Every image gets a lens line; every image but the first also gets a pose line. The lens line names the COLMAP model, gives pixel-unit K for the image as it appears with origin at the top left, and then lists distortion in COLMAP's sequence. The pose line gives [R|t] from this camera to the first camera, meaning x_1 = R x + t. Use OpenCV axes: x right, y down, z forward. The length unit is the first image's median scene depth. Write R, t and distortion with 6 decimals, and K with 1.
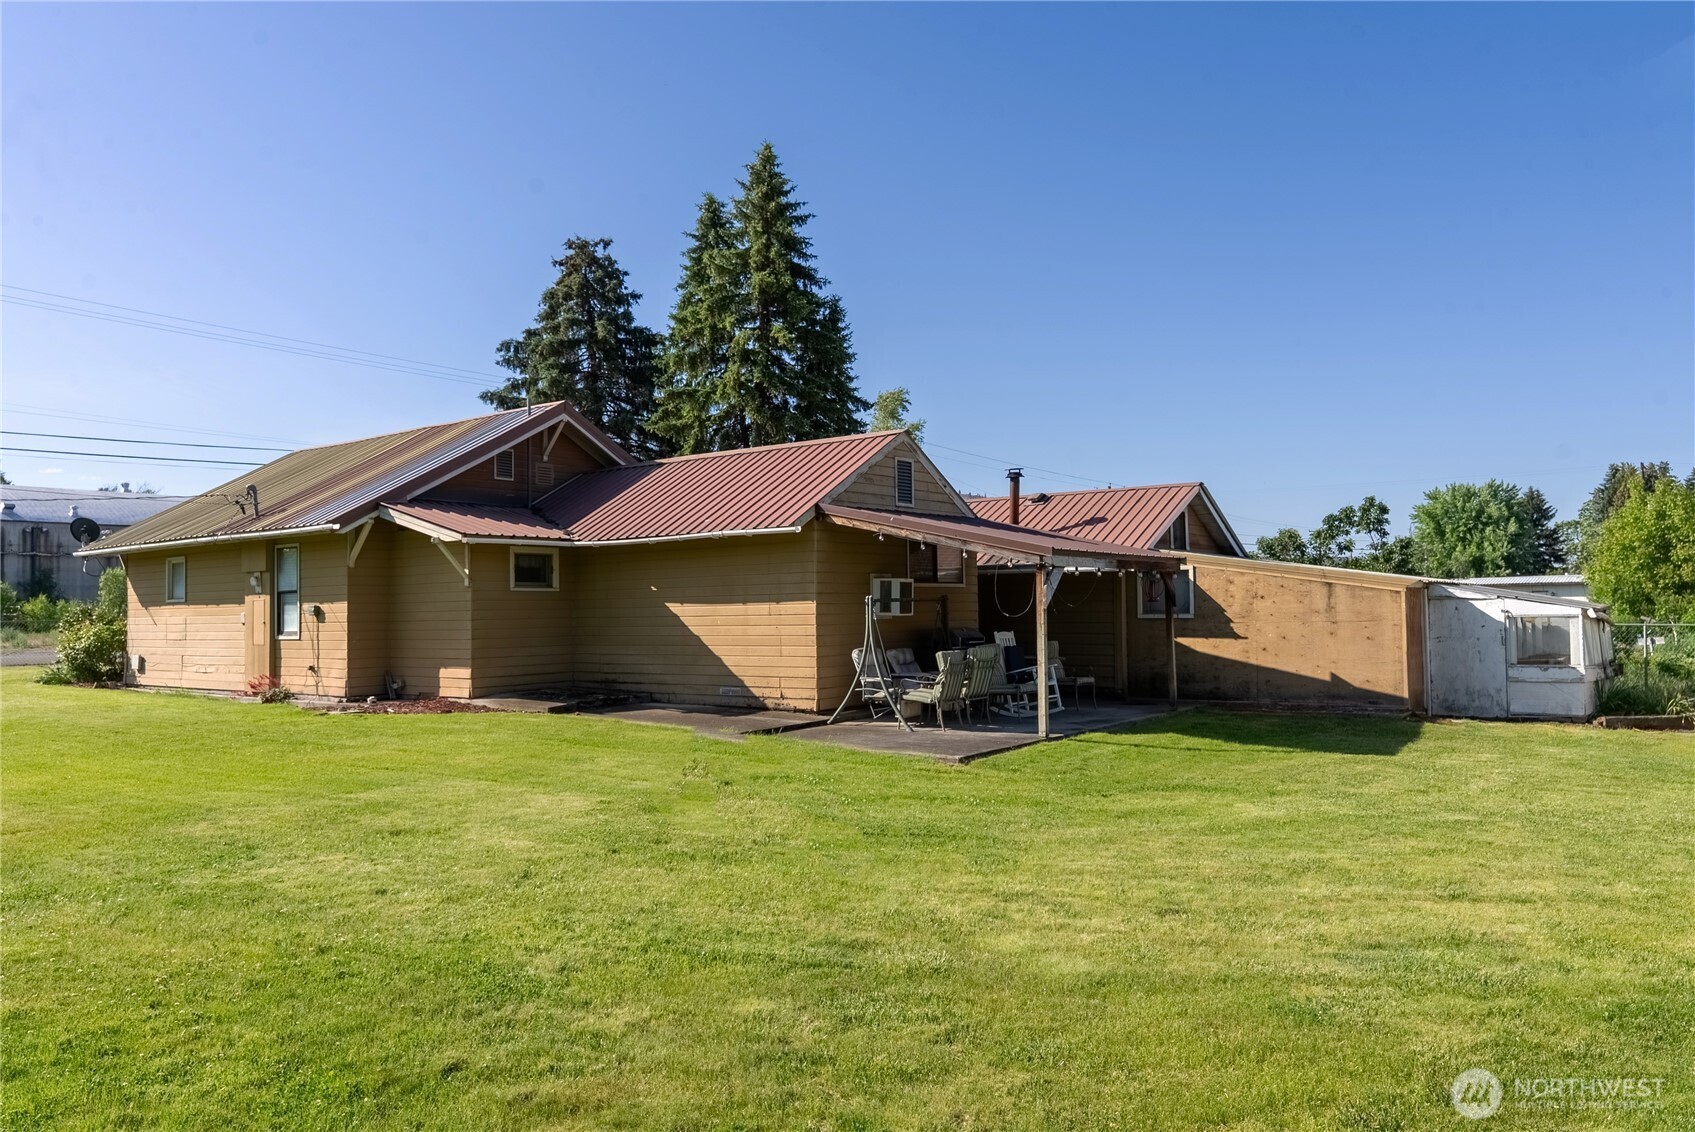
lens RADIAL K [[1207.7, 0, 848.5], [0, 1207.7, 567.6], [0, 0, 1]] dist [-0.013016, -0.003125]
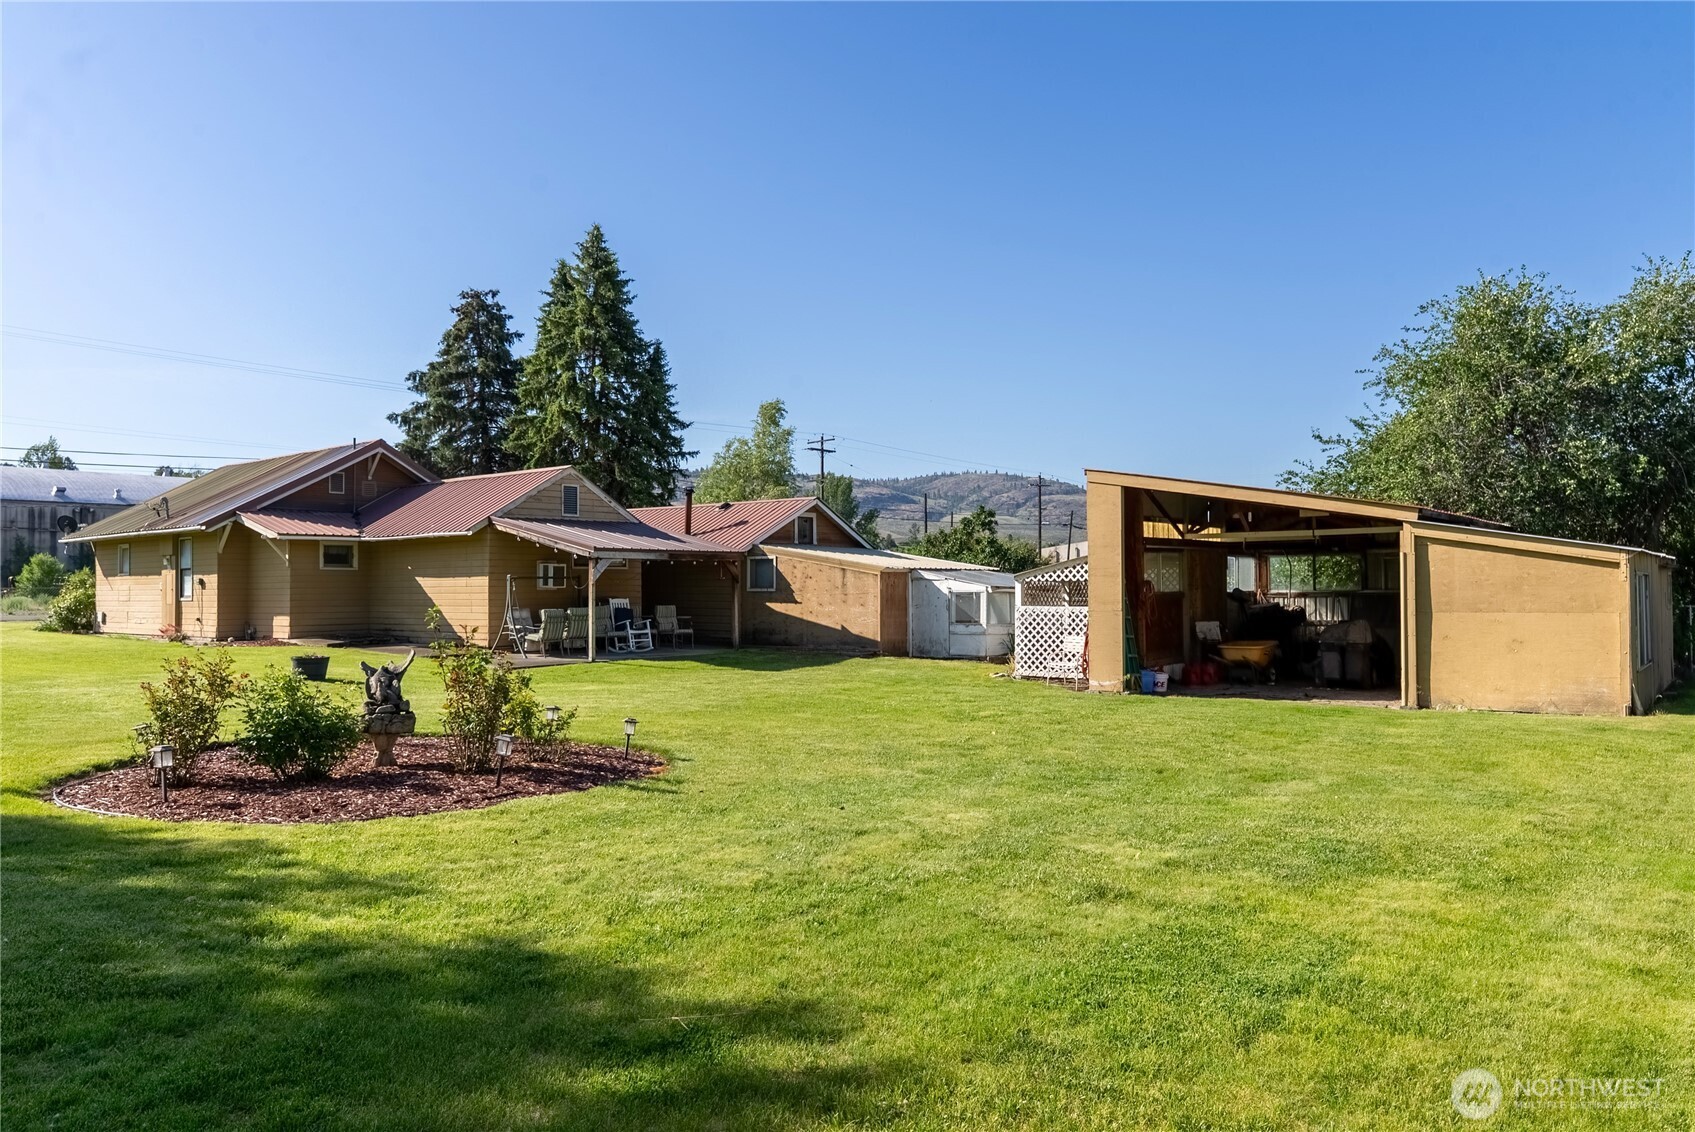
lens RADIAL K [[1177.7, 0, 847.0], [0, 1177.7, 565.2], [0, 0, 1]] dist [-0.023465, -0.001358]
pose [[0.999540, 0.007378, -0.029411, 0.418242], [-0.006877, 0.999830, 0.017124, -0.015650], [0.029532, -0.016914, 0.999421, -0.451491]]
